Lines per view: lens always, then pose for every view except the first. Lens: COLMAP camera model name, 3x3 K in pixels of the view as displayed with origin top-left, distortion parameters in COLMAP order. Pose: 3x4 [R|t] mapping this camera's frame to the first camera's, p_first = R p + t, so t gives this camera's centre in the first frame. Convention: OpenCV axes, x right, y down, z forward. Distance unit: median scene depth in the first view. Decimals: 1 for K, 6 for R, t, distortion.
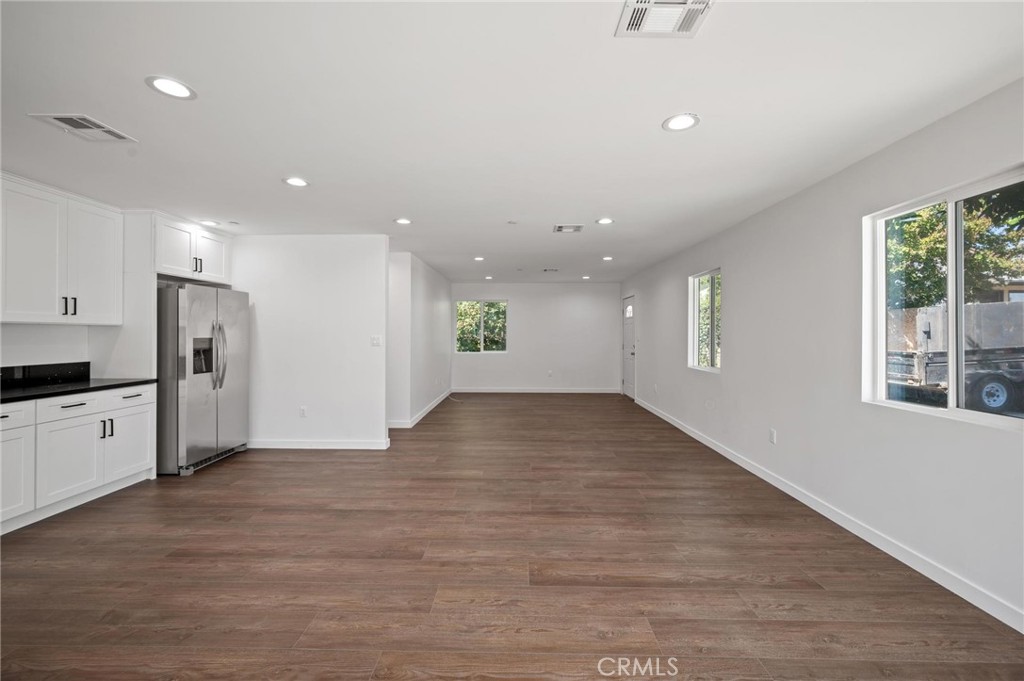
lens RADIAL K [[407.8, 0, 511.5], [0, 407.8, 337.0], [0, 0, 1]] dist [0.000769, -0.000113]
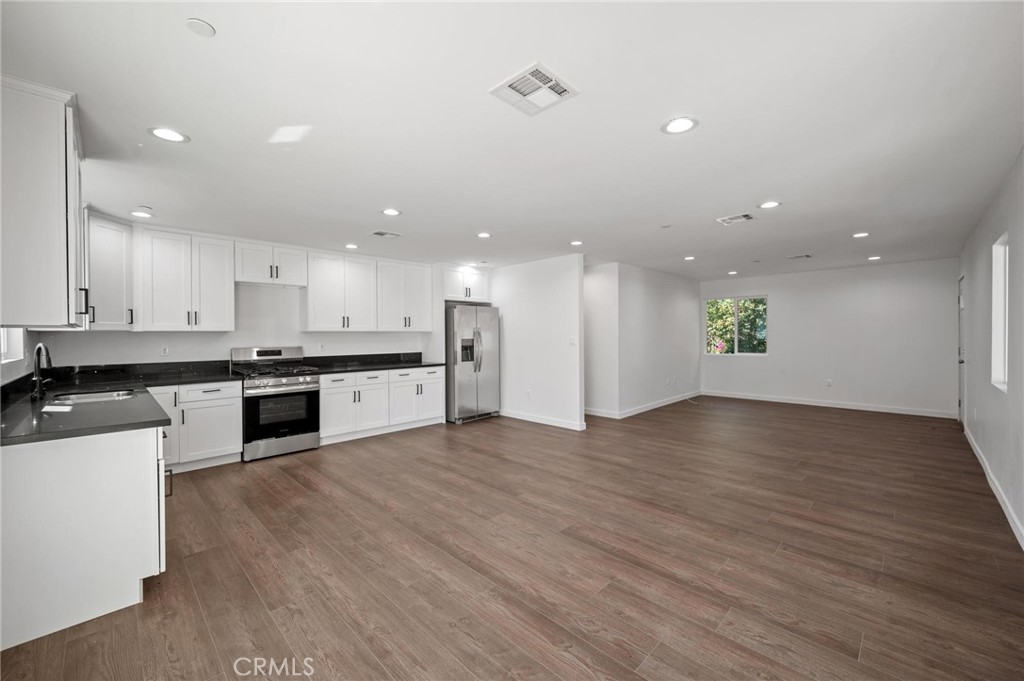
lens RADIAL K [[407.8, 0, 513.9], [0, 407.8, 338.5], [0, 0, 1]] dist [0.000769, -0.000113]
pose [[0.722114, -0.001495, -0.691773, 0.499004], [0.002510, 0.999997, 0.000459, 0.000874], [0.691770, -0.002067, 0.722115, -0.010423]]
